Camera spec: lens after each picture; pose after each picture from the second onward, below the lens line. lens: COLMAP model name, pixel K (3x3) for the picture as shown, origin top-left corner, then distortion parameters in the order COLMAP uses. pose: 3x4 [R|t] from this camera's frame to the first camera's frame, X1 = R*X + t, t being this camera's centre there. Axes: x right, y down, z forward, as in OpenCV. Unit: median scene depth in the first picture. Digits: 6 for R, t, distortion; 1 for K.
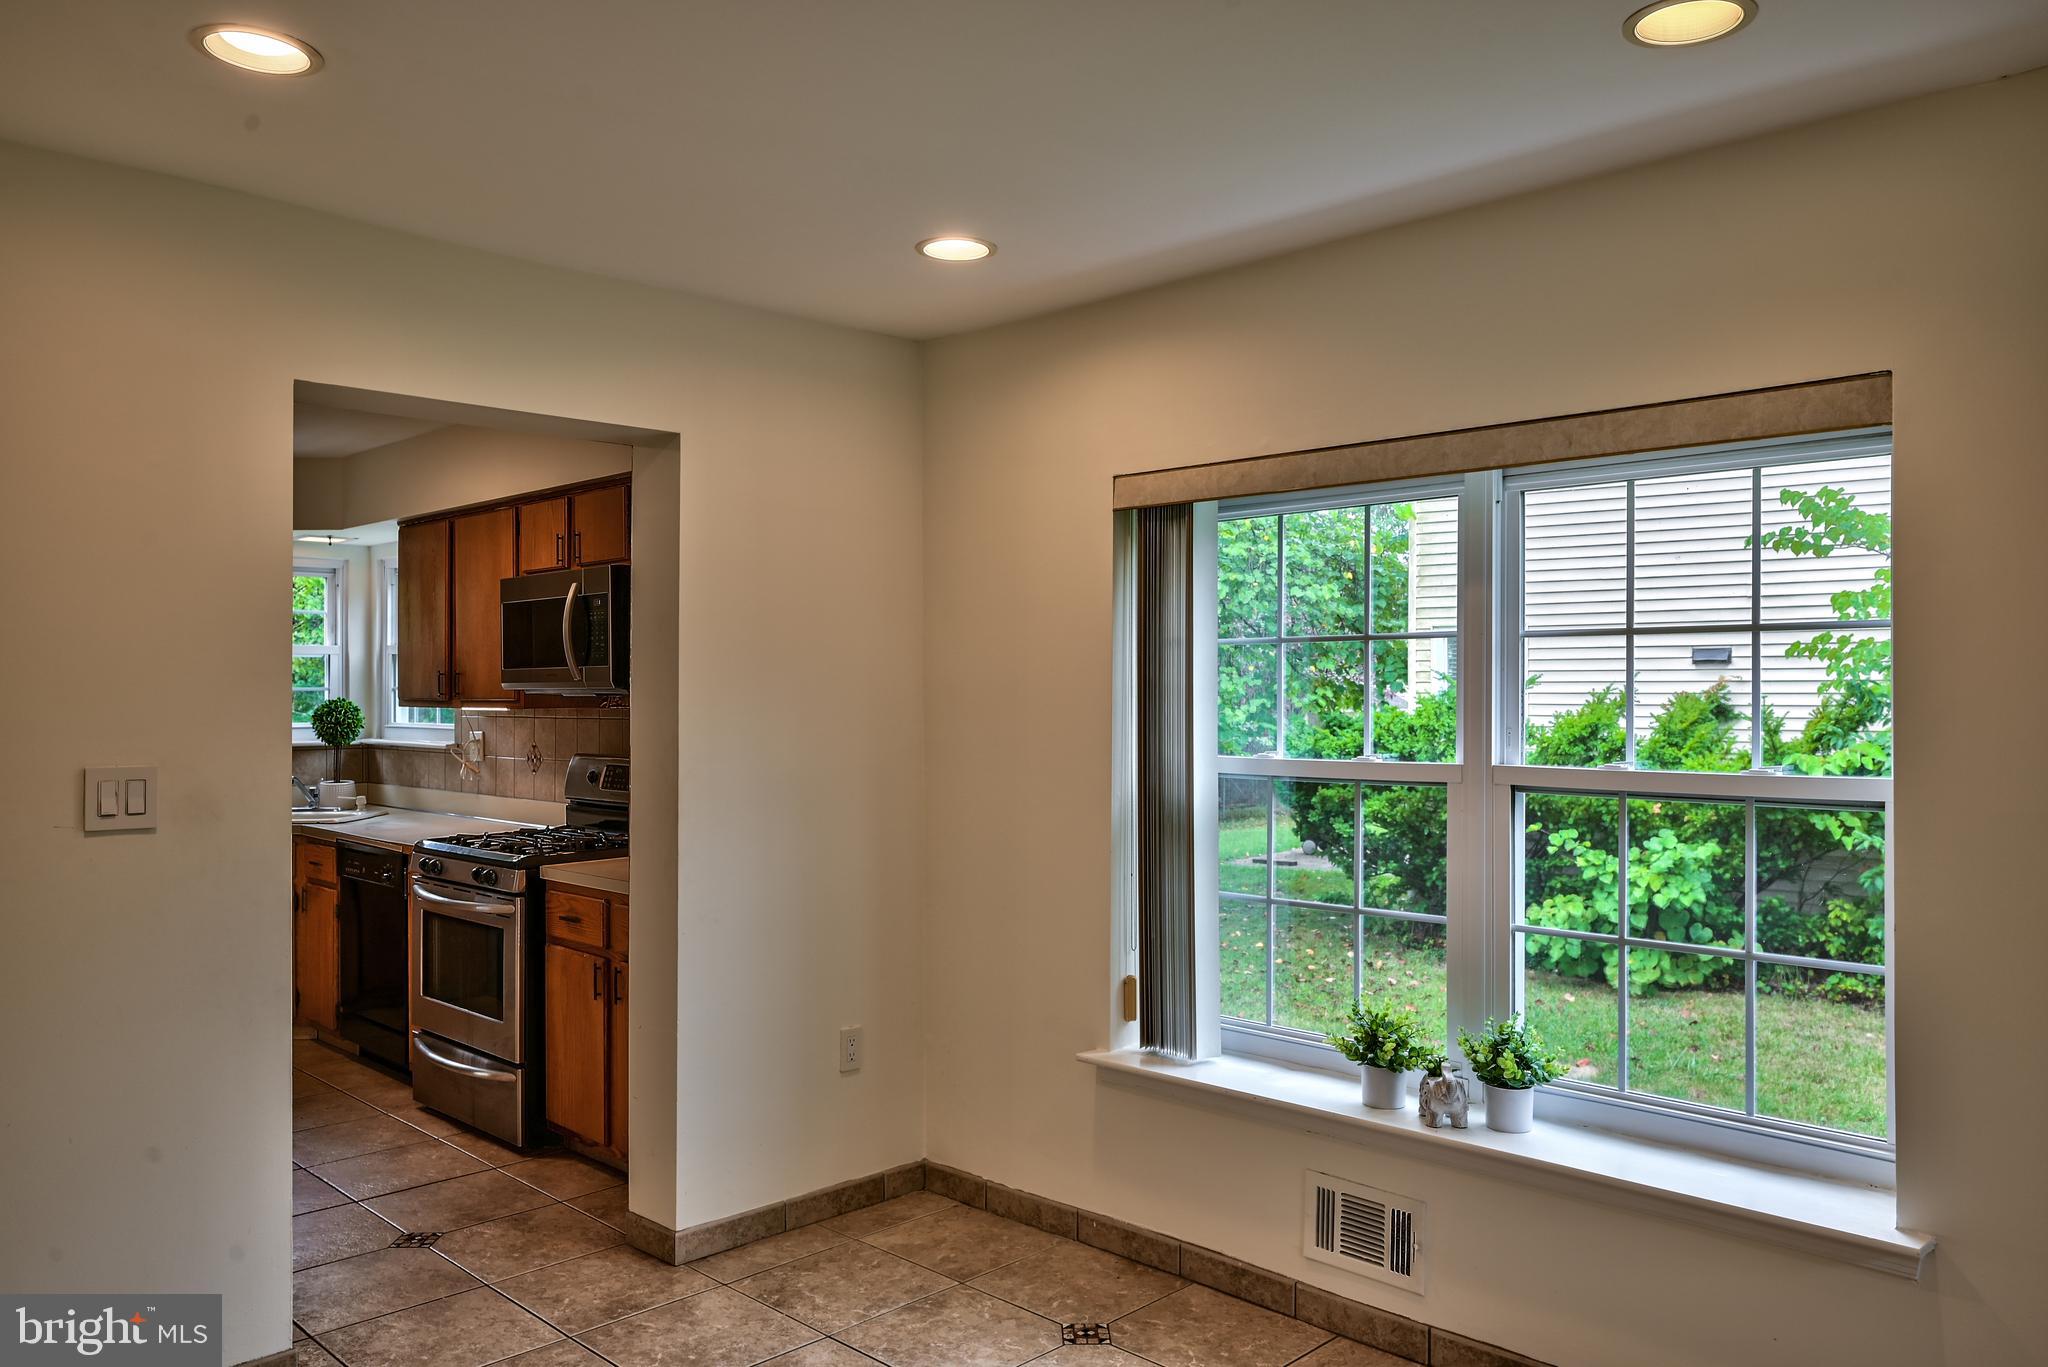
lens RADIAL K [[1466.6, 0, 1037.6], [0, 1466.6, 684.2], [0, 0, 1]] dist [-0.003337, -0.001557]
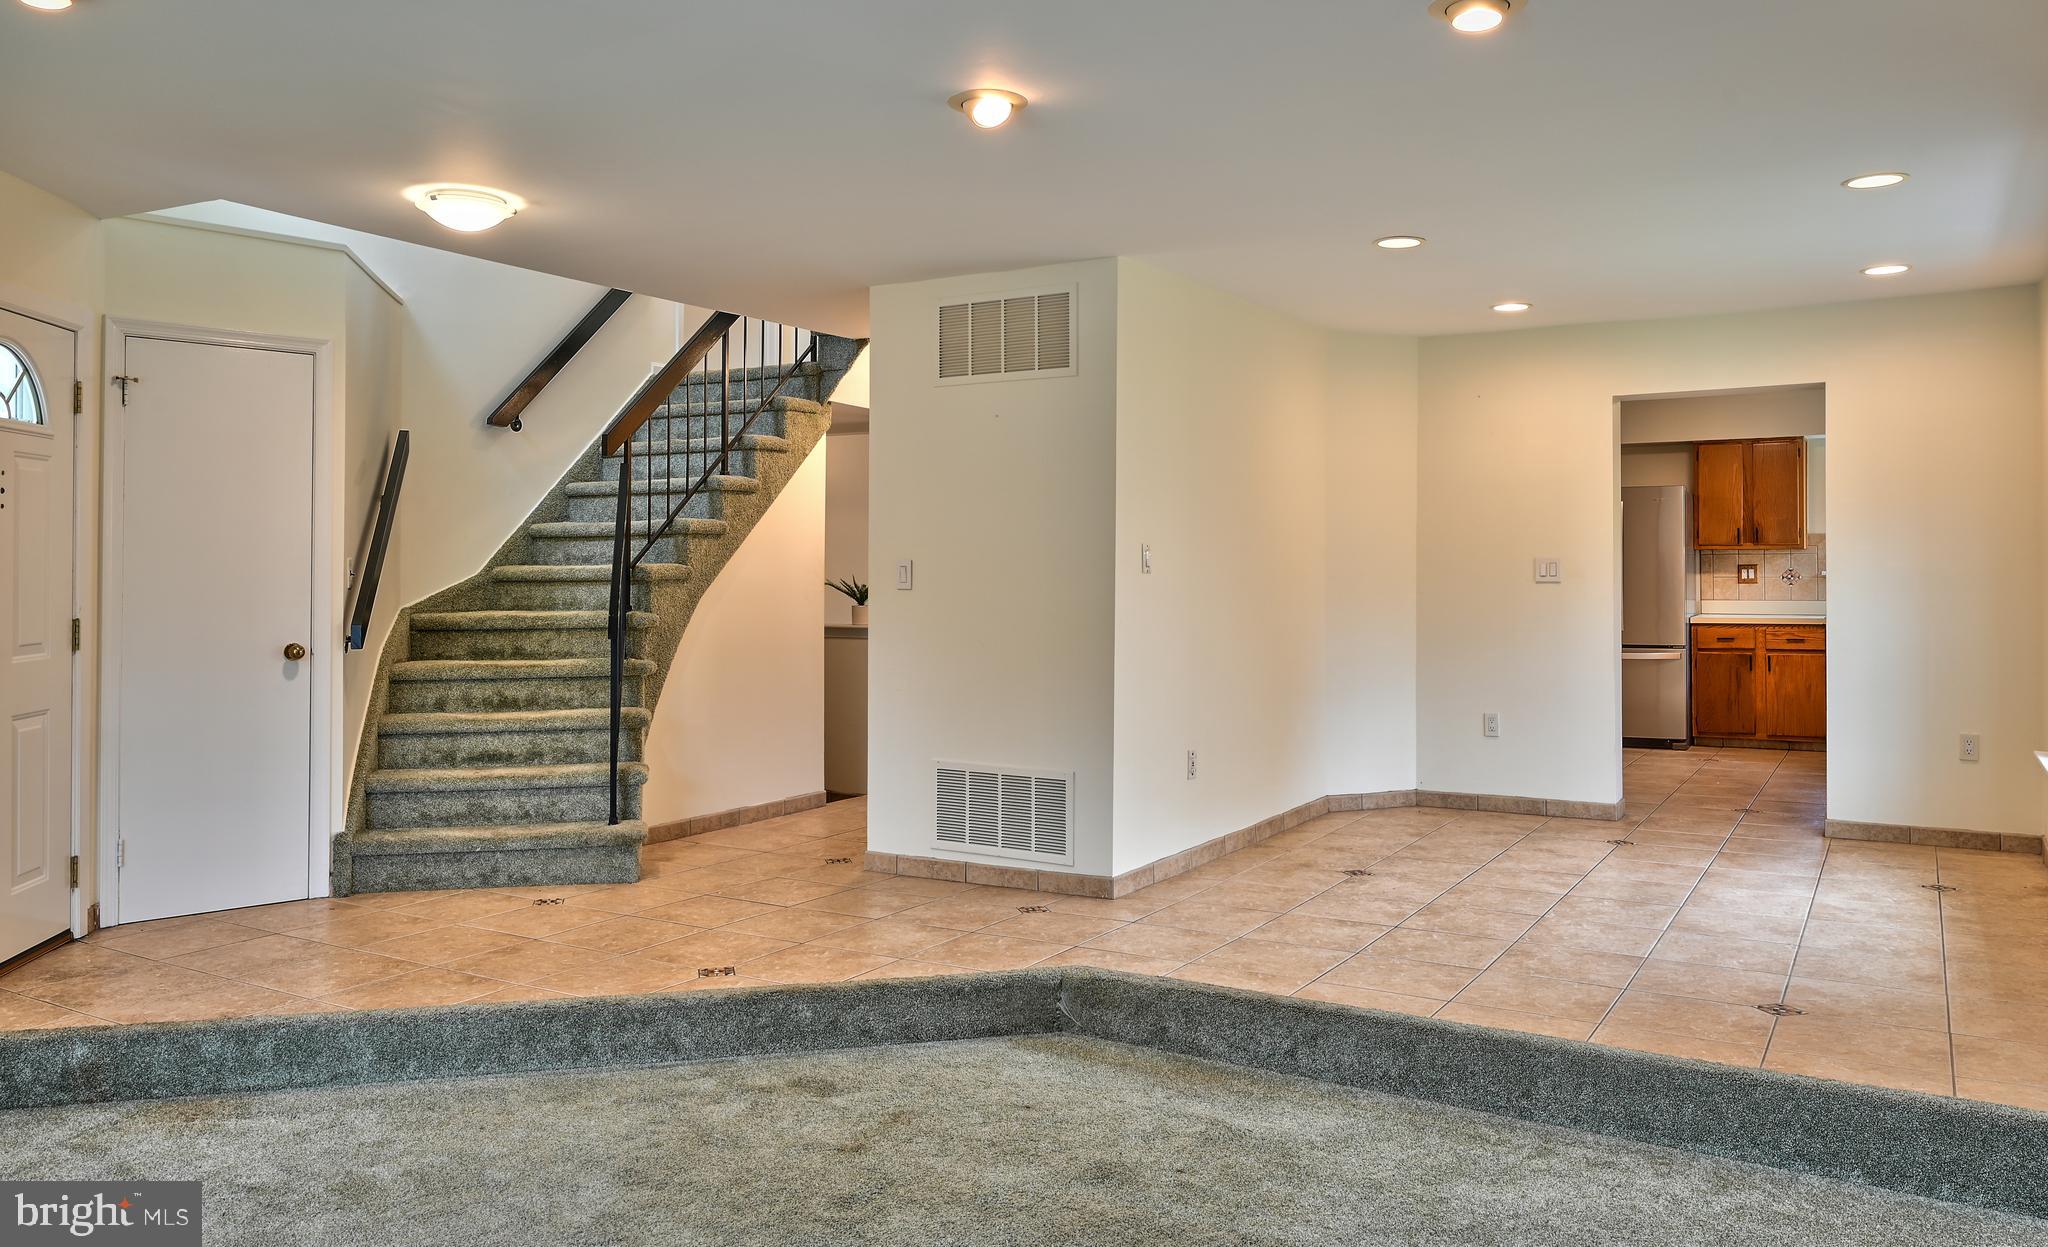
lens RADIAL K [[1467.5, 0, 1001.4], [0, 1467.5, 549.8], [0, 0, 1]] dist [-0.008130, -0.002671]
pose [[0.216488, -0.014630, -0.976176, 1.069648], [0.010250, 0.999867, -0.012712, 0.040507], [0.976231, -0.007254, 0.216609, -0.325002]]
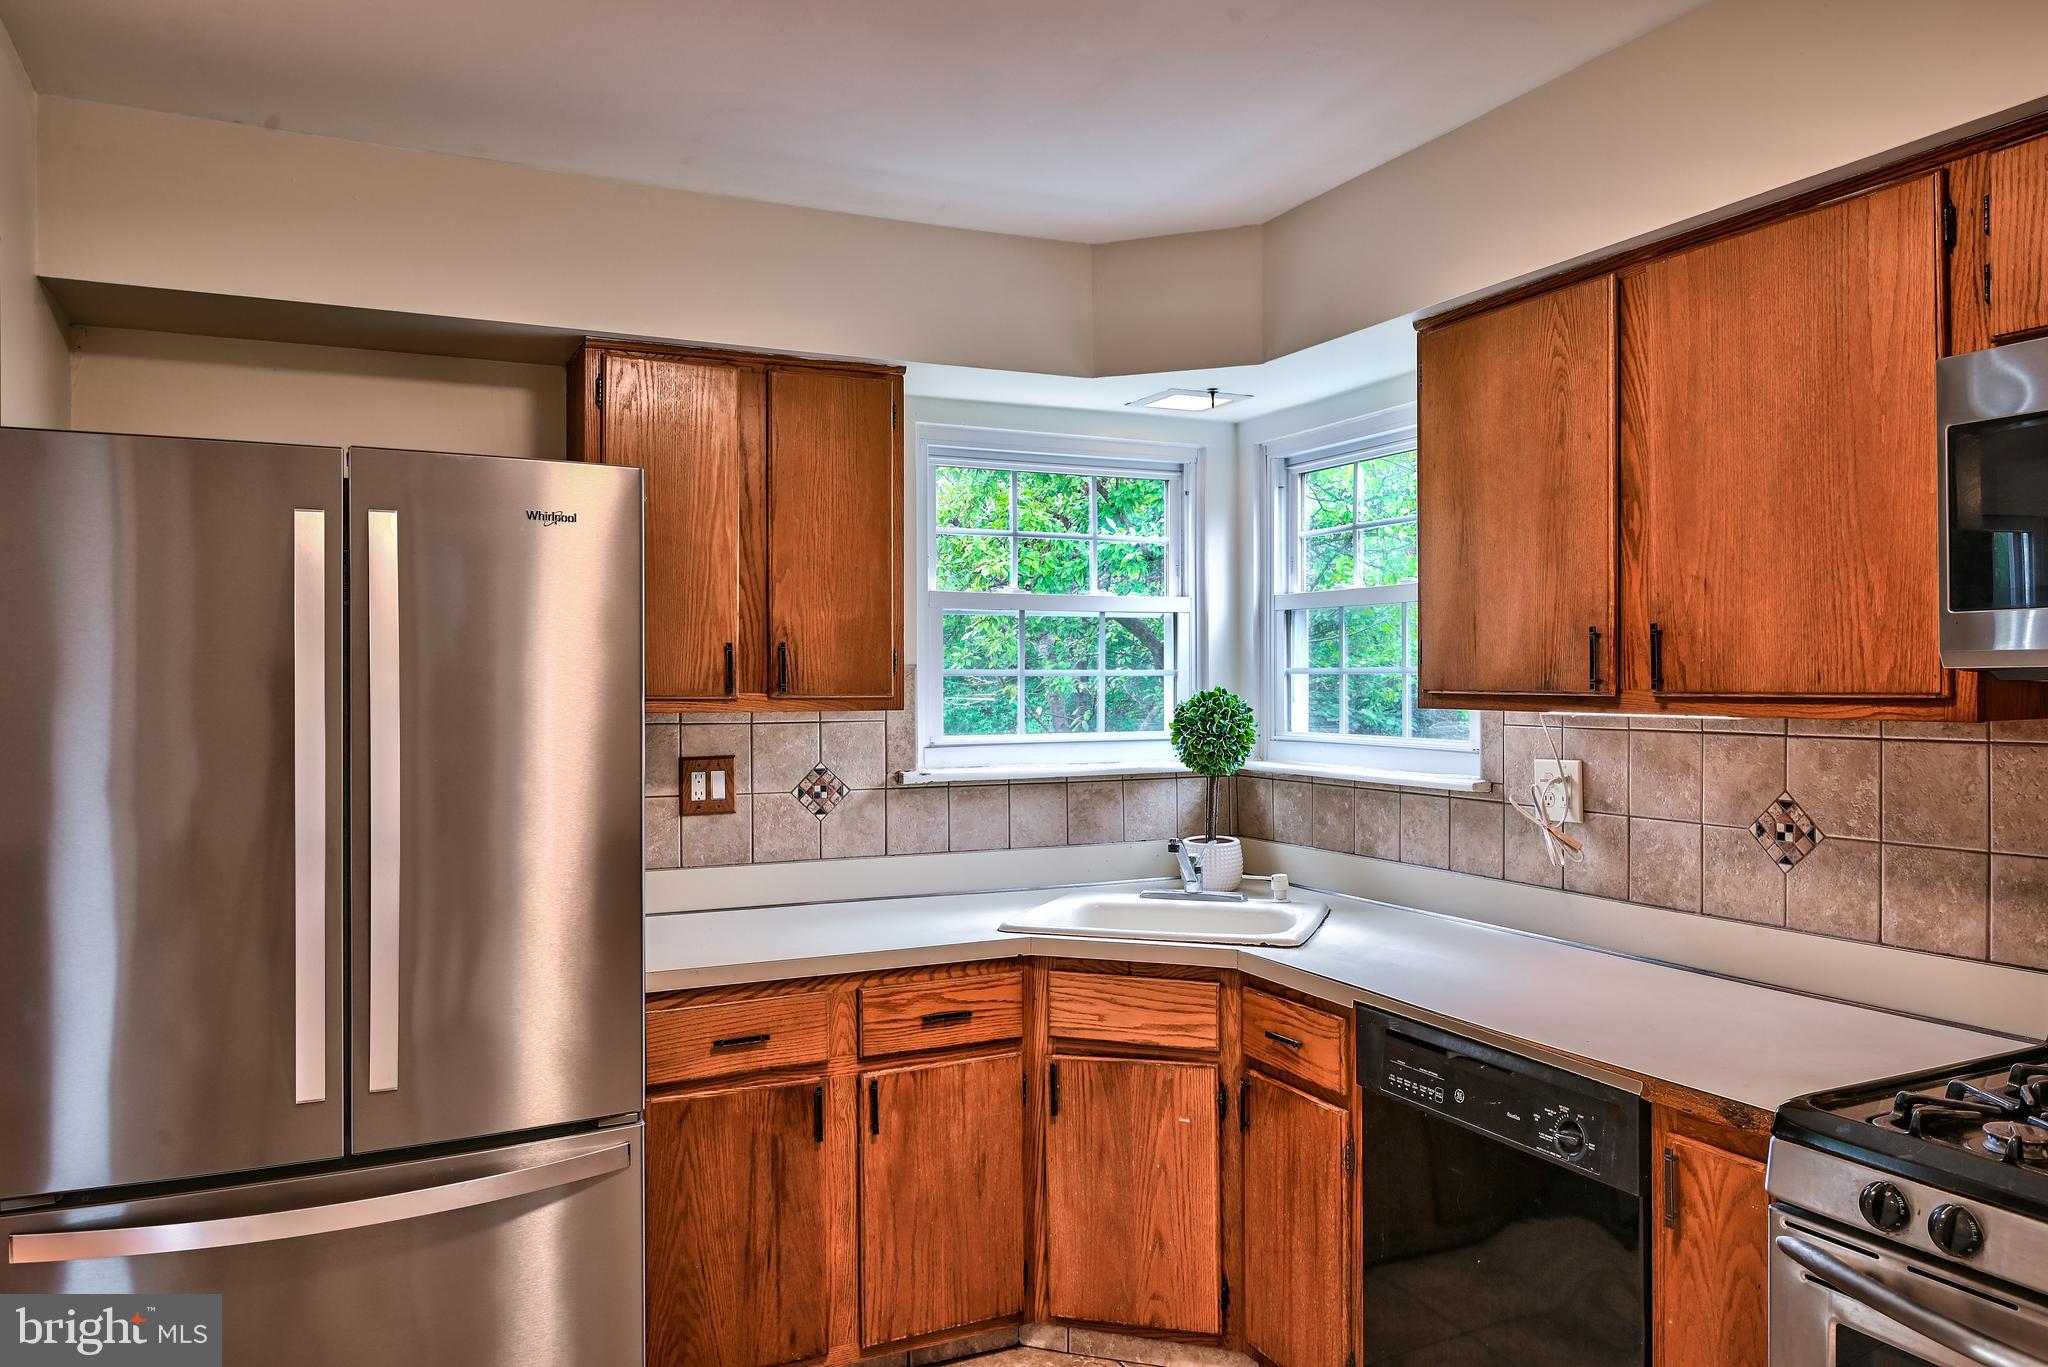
lens RADIAL K [[1461.1, 0, 1046.3], [0, 1461.1, 683.5], [0, 0, 1]] dist [-0.001870, 0.000698]
pose [[0.940876, -0.001894, -0.338747, -0.524605], [0.005163, 0.999948, 0.008749, 0.003443], [0.338712, -0.009981, 0.940837, 0.687728]]
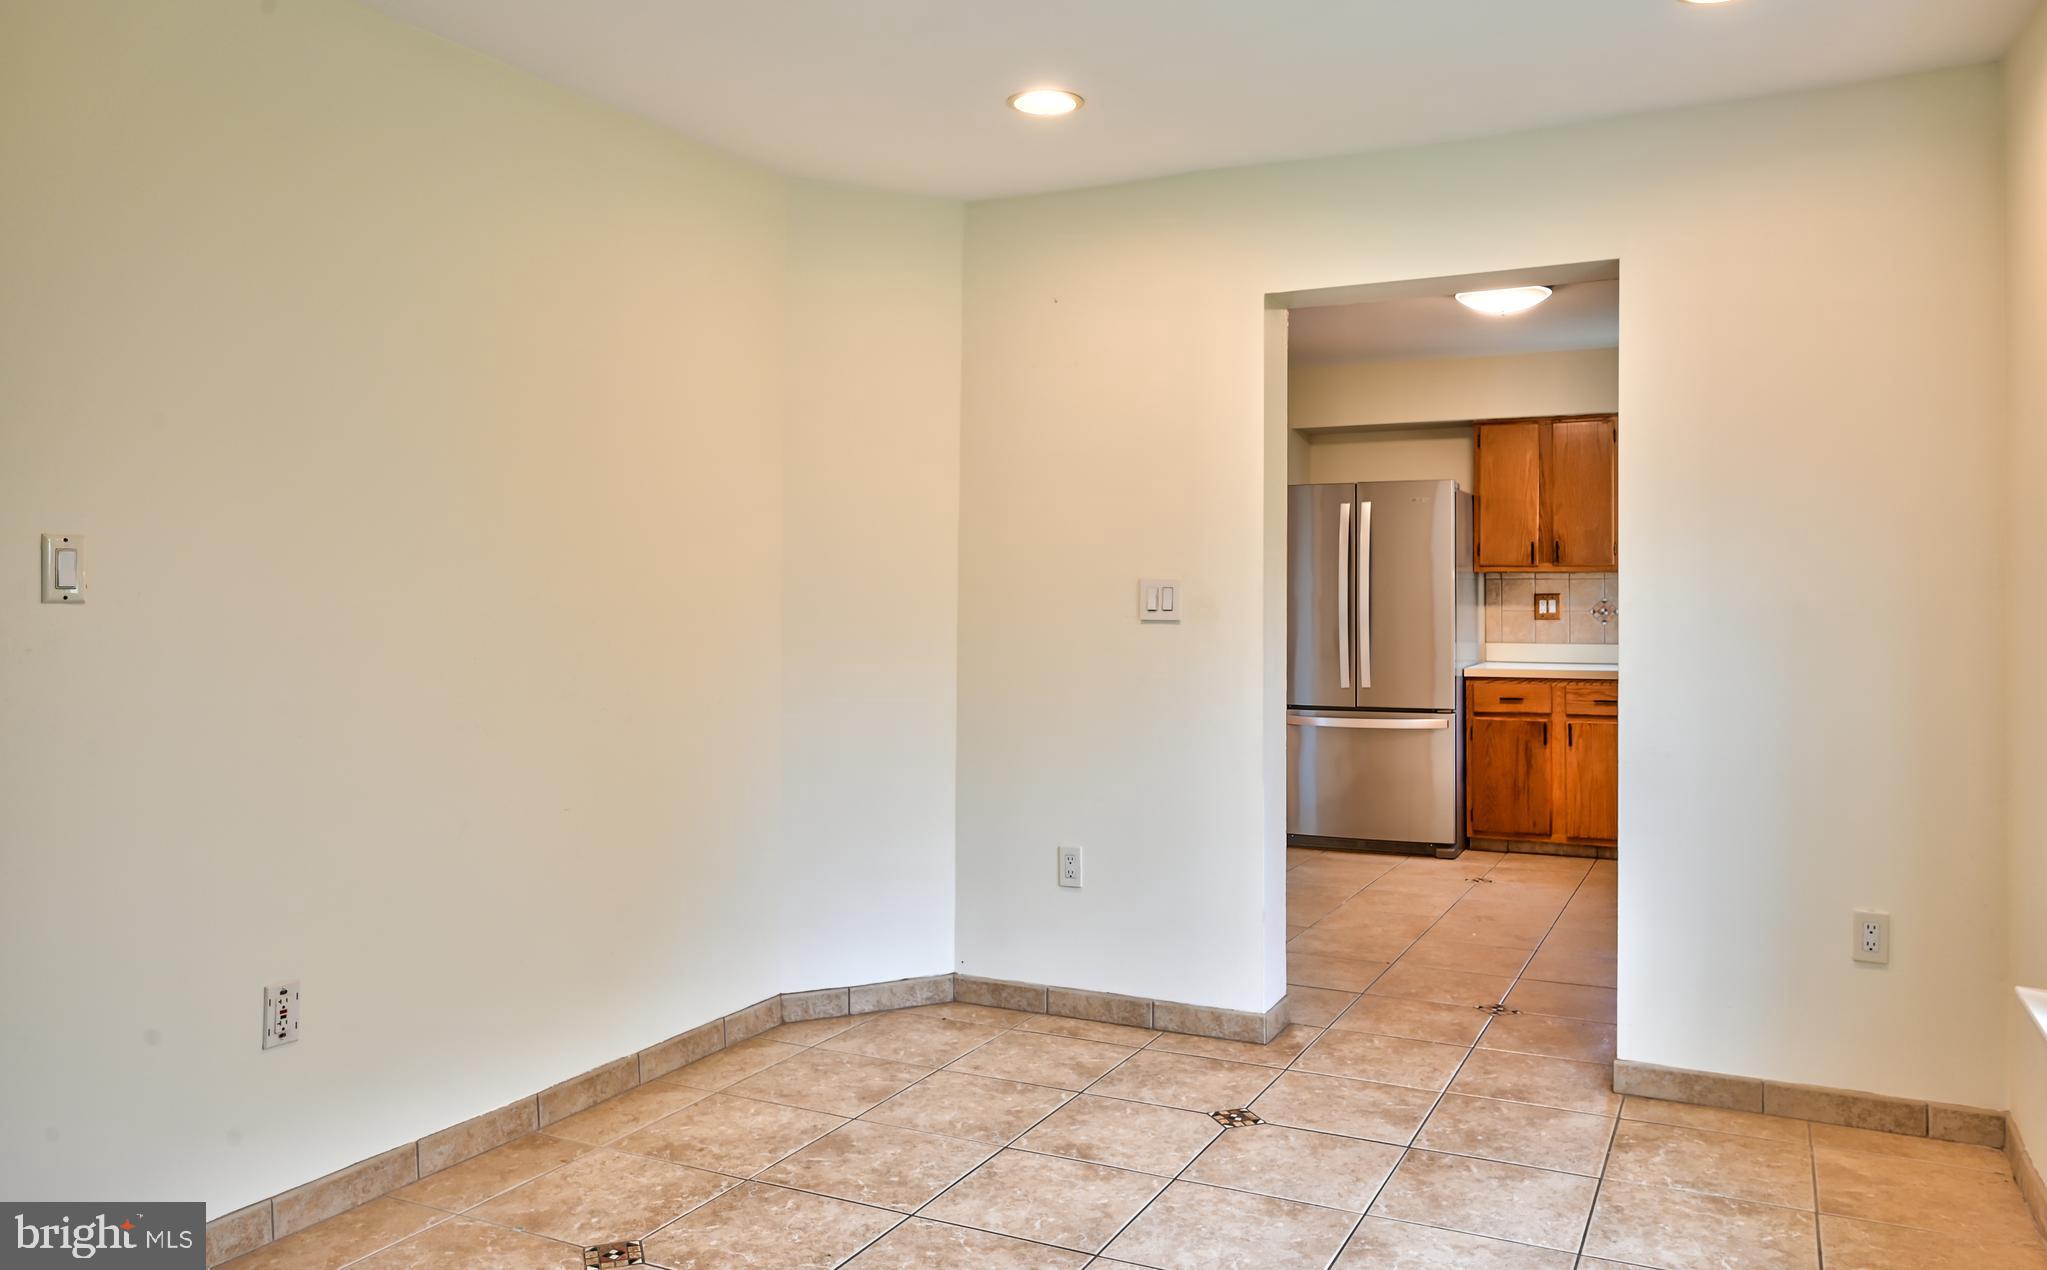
lens RADIAL K [[1472.8, 0, 1011.3], [0, 1472.8, 580.4], [0, 0, 1]] dist [-0.005174, 0.001449]
pose [[0.297839, -0.011086, -0.954552, 0.477976], [0.005261, 0.999936, -0.009972, 0.045060], [0.954602, -0.002052, 0.297878, 0.250609]]
